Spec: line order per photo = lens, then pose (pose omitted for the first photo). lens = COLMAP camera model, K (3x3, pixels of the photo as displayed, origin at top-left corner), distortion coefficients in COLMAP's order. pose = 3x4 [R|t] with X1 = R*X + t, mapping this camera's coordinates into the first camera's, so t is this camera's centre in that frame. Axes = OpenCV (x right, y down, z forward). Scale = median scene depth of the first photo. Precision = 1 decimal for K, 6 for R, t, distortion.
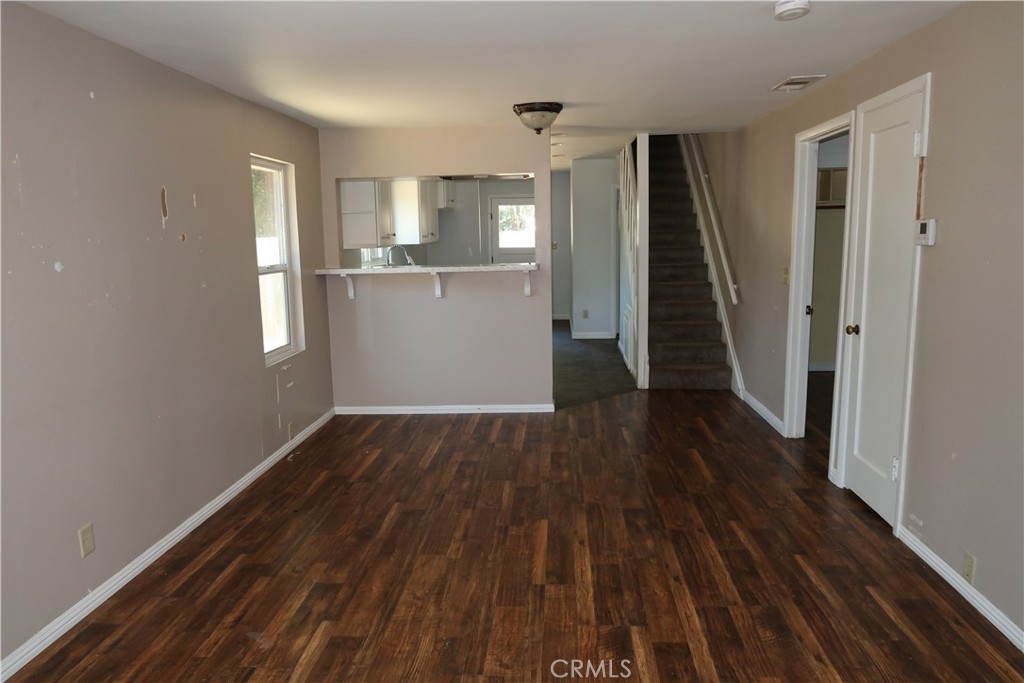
lens RADIAL K [[703.6, 0, 512.0], [0, 703.6, 341.5], [0, 0, 1]] dist [-0.025157, -0.000578]
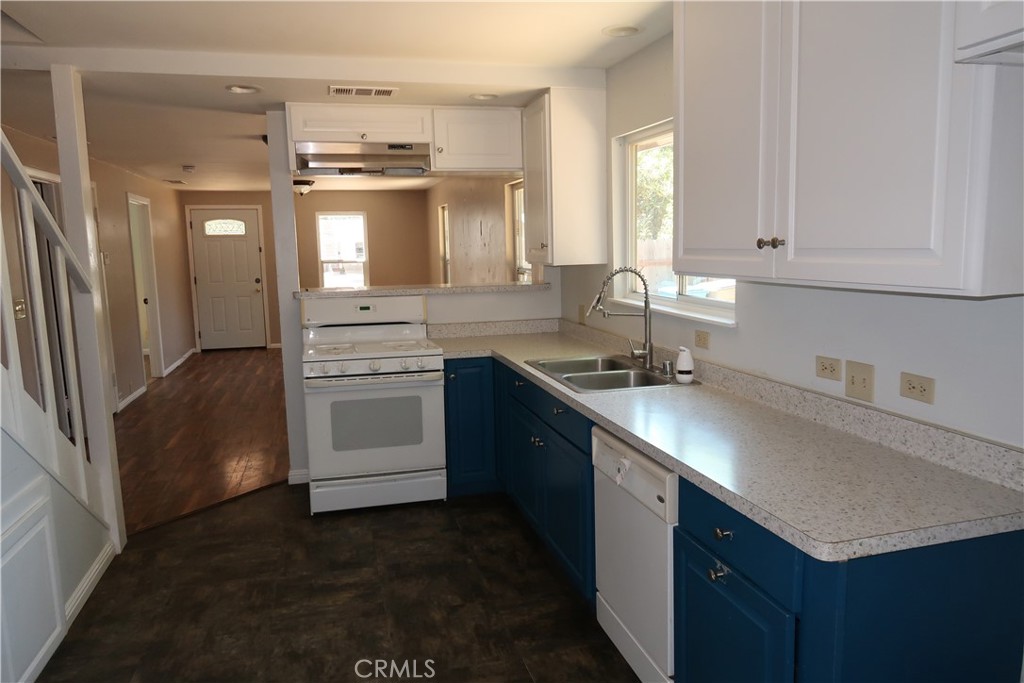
lens RADIAL K [[703.6, 0, 512.0], [0, 703.6, 341.5], [0, 0, 1]] dist [-0.025157, -0.000578]
pose [[-0.946560, 0.084540, -0.311250, 0.112074], [-0.008620, 0.958059, 0.286440, -0.570403], [0.322411, 0.273816, -0.906132, 3.620845]]
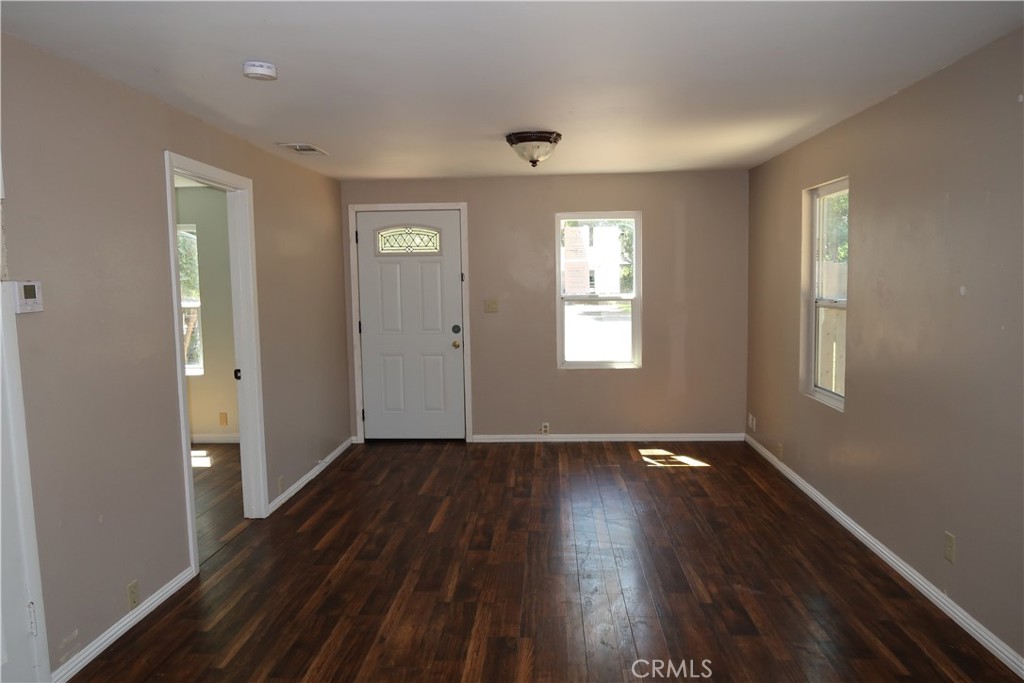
lens RADIAL K [[703.6, 0, 512.0], [0, 703.6, 341.5], [0, 0, 1]] dist [-0.025157, -0.000578]
pose [[-0.999057, 0.042166, -0.010398, 0.052220], [0.038437, 0.969951, 0.240246, -0.296886], [0.020216, 0.239620, -0.970656, 1.926801]]
